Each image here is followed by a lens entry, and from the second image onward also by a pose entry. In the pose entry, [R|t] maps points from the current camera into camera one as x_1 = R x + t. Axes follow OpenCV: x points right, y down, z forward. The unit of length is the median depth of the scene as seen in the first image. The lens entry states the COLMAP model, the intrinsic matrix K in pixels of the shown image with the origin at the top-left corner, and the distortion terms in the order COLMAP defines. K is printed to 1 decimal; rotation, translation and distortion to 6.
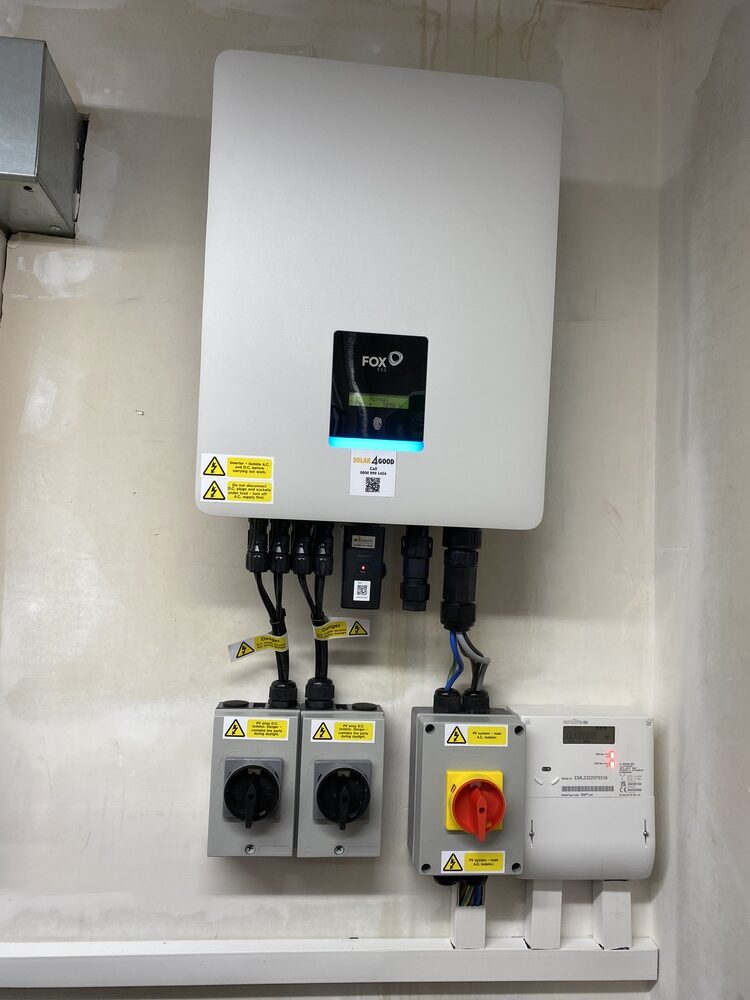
lens RADIAL K [[763.8, 0, 375.0], [0, 763.8, 500.0], [0, 0, 1]] dist [0.067360, -0.050640]
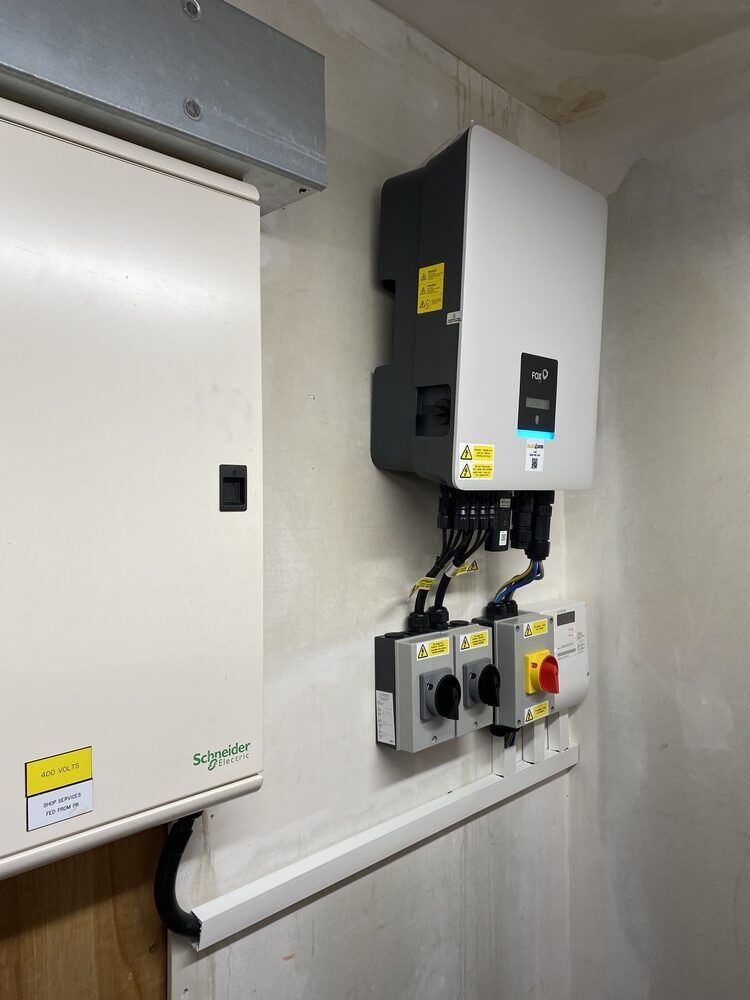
lens RADIAL K [[755.7, 0, 374.8], [0, 755.7, 481.9], [0, 0, 1]] dist [0.080240, -0.004018]
pose [[0.773270, -0.035346, 0.633091, -0.995979], [-0.010290, 0.997614, 0.068265, -0.069634], [-0.633993, -0.059302, 0.771062, 0.085923]]
